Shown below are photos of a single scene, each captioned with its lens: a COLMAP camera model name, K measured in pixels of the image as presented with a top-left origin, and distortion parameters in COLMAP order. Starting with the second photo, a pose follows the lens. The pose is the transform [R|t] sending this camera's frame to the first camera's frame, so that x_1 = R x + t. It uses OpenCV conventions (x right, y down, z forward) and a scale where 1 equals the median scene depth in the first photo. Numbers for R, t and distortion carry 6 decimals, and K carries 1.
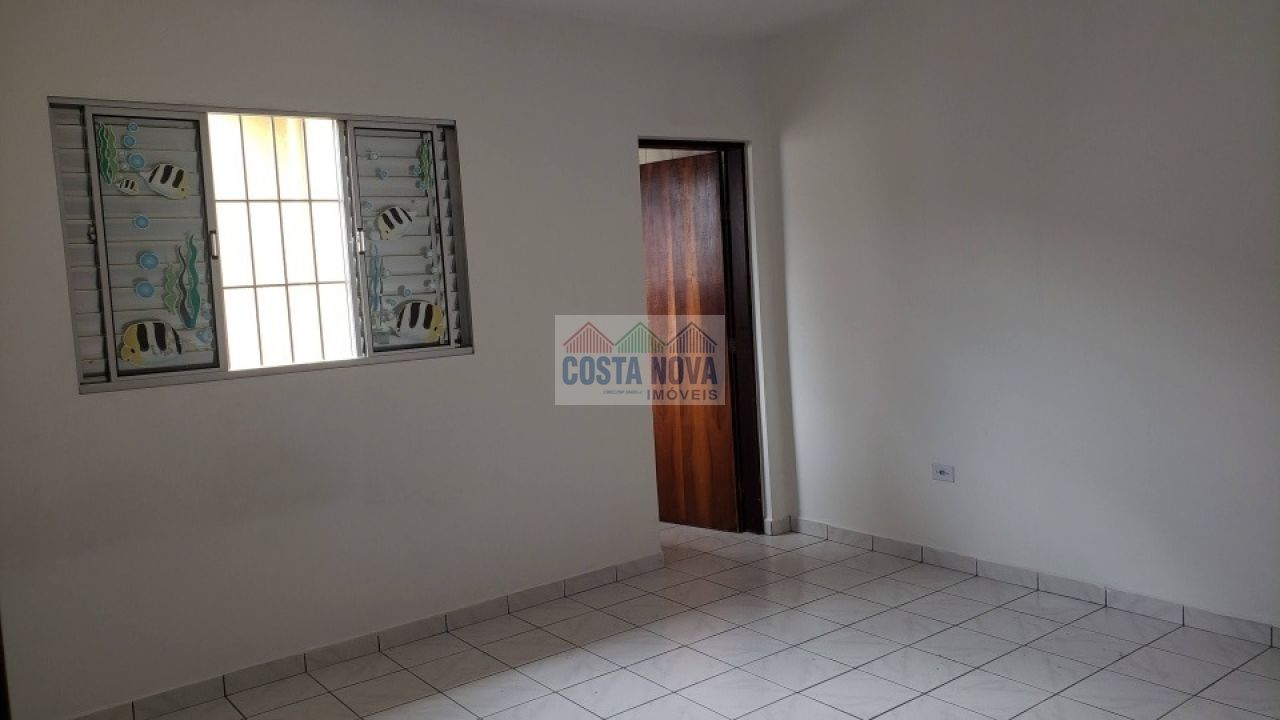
lens RADIAL K [[1005.3, 0, 628.0], [0, 1005.3, 355.6], [0, 0, 1]] dist [0.047180, -0.034575]
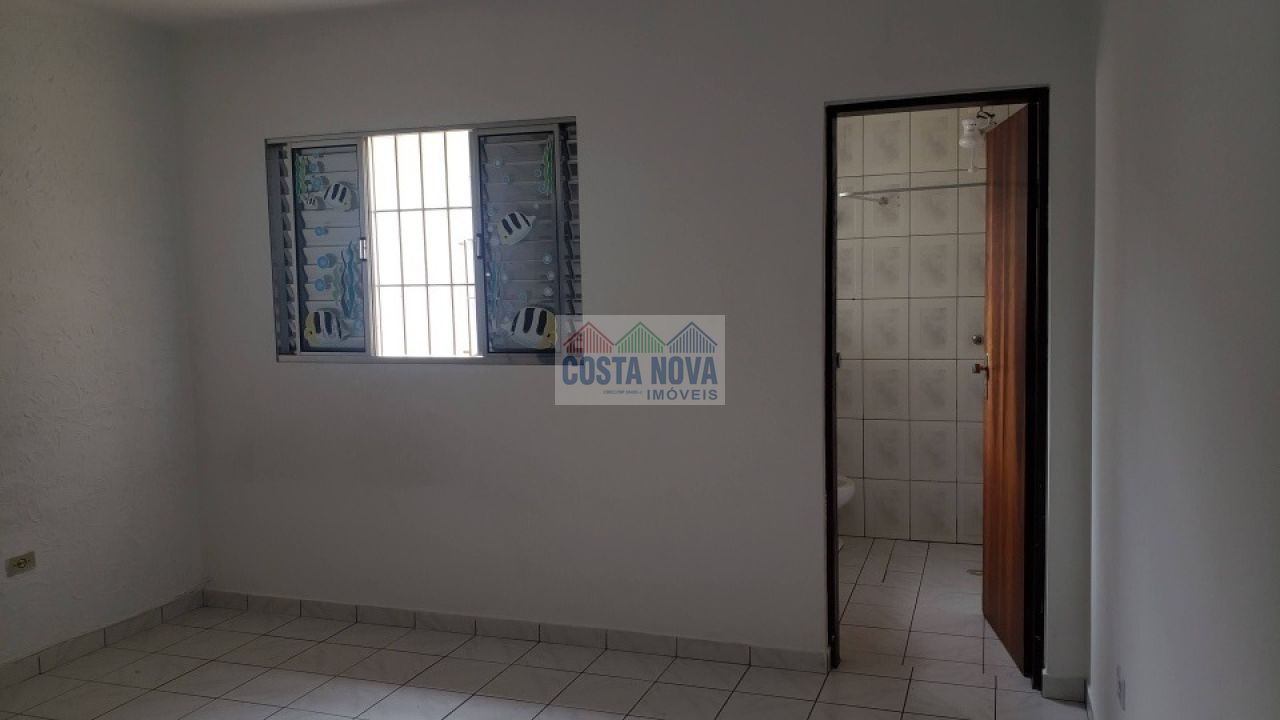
lens RADIAL K [[1005.3, 0, 640.6], [0, 1005.3, 368.5], [0, 0, 1]] dist [0.047180, -0.034575]
pose [[0.560104, 0.114538, -0.820466, 0.596167], [-0.082476, 0.993185, 0.082347, -0.074242], [0.824306, 0.021546, 0.565734, 0.470218]]
